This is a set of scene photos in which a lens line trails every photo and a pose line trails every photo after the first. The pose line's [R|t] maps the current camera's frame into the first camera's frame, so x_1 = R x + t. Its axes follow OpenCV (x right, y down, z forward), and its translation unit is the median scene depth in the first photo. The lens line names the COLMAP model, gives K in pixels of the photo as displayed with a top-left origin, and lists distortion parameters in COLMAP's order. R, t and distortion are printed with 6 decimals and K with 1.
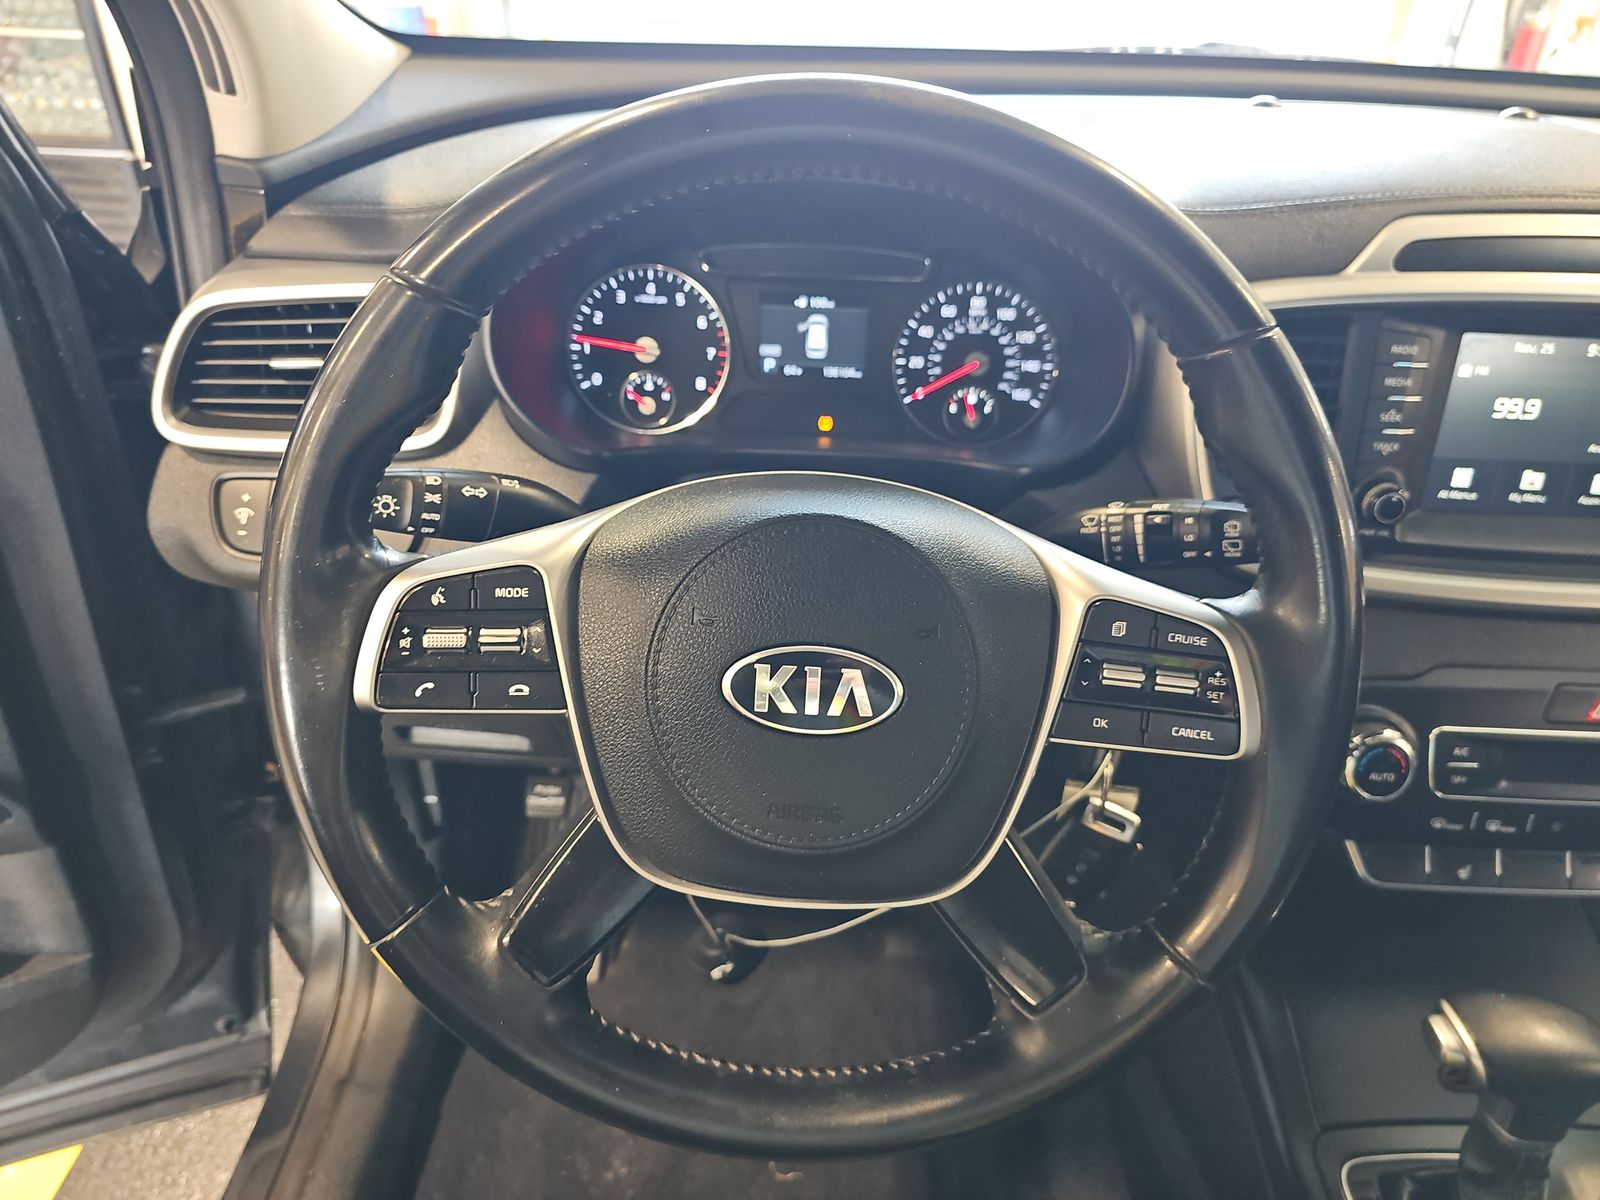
lens RADIAL K [[1057.5, 0, 794.4], [0, 1057.5, 621.4], [0, 0, 1]] dist [0.028576, -0.040734]
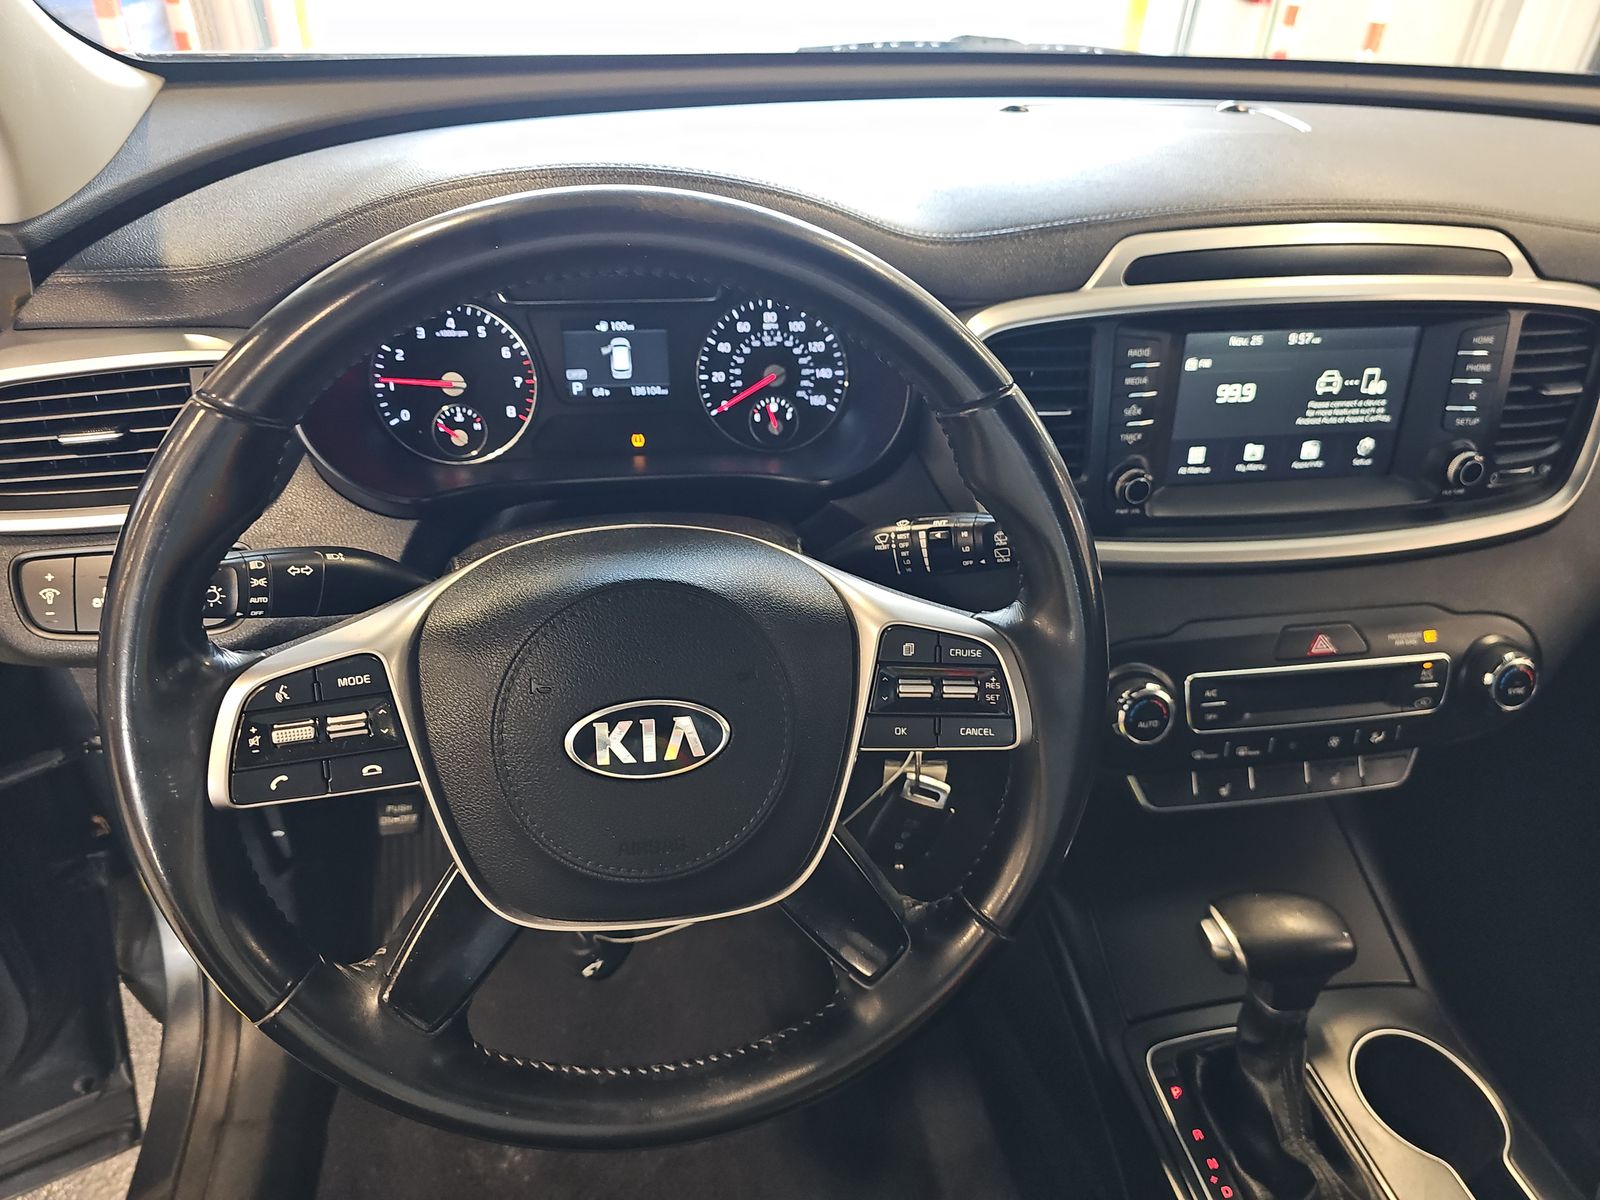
lens RADIAL K [[1063.4, 0, 802.4], [0, 1063.4, 606.1], [0, 0, 1]] dist [0.034682, -0.045300]
pose [[0.982787, -0.102730, 0.153543, 0.012365], [0.095032, 0.993859, 0.056683, -0.079313], [-0.158423, -0.041116, 0.986515, -0.084210]]
